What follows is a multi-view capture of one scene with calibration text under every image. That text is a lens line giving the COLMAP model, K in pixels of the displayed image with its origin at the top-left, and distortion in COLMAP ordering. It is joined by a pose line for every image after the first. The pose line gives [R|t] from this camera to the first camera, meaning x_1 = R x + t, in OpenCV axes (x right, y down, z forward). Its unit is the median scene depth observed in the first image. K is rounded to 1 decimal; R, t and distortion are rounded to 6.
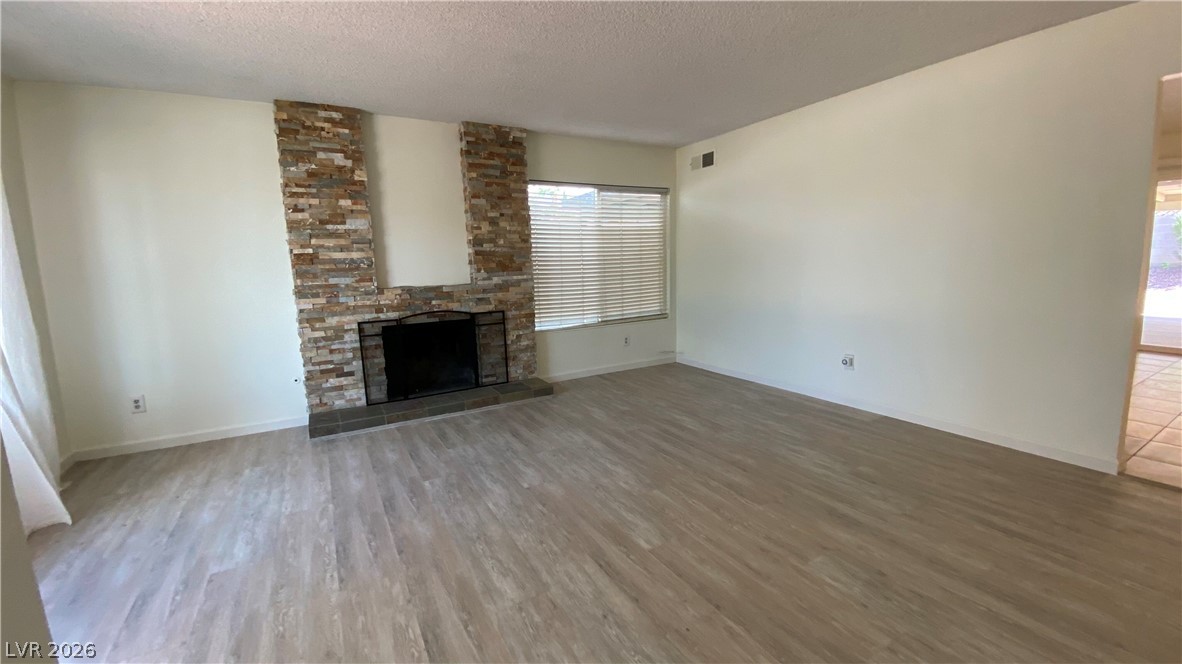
lens RADIAL K [[480.5, 0, 592.2], [0, 480.5, 332.6], [0, 0, 1]] dist [0.011650, -0.017200]
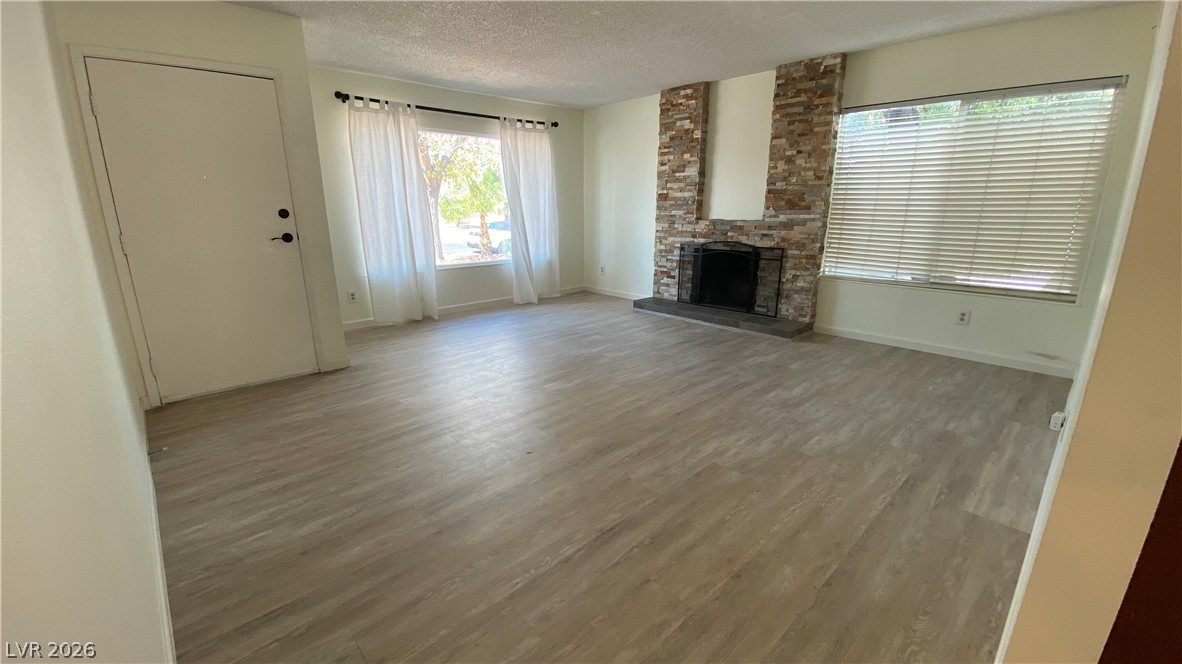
lens RADIAL K [[480.5, 0, 571.2], [0, 480.5, 333.4], [0, 0, 1]] dist [0.011650, -0.017200]
pose [[0.195998, 0.280351, -0.939675, 0.882602], [-0.140102, 0.956436, 0.256129, -0.084649], [0.970544, 0.081450, 0.226737, 0.386924]]
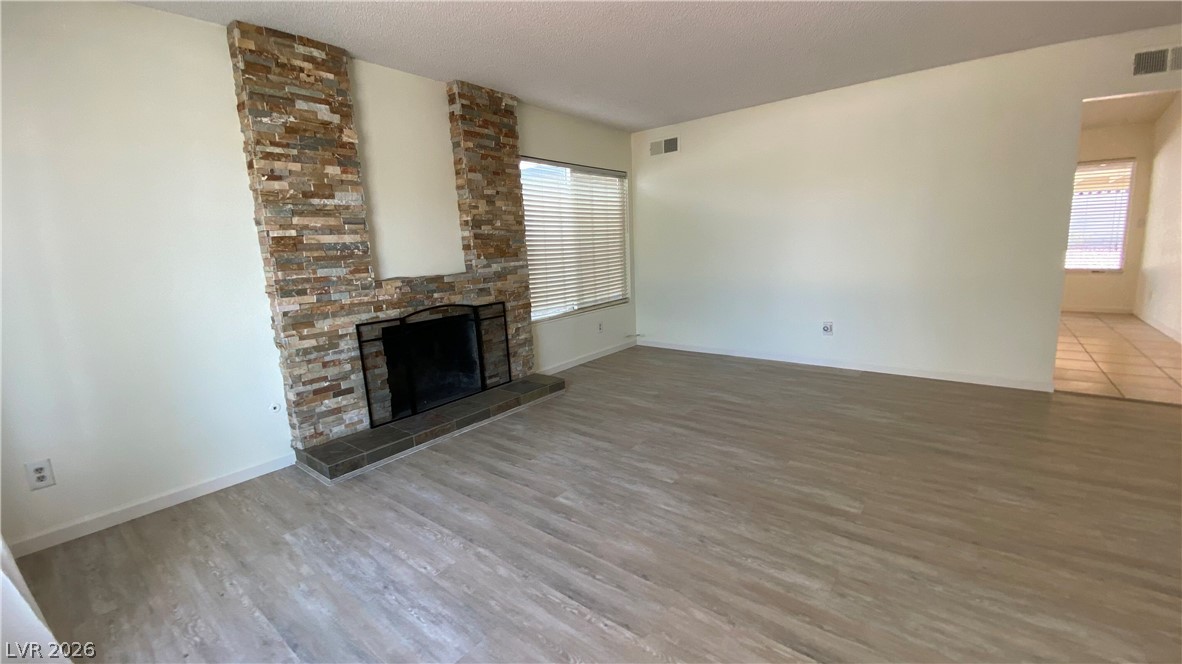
lens RADIAL K [[480.5, 0, 586.5], [0, 480.5, 333.3], [0, 0, 1]] dist [0.011650, -0.017200]
pose [[0.930837, -0.077905, 0.357035, -0.424428], [0.070636, 0.996944, 0.033376, -0.006928], [-0.358544, -0.005848, 0.933495, 0.133055]]
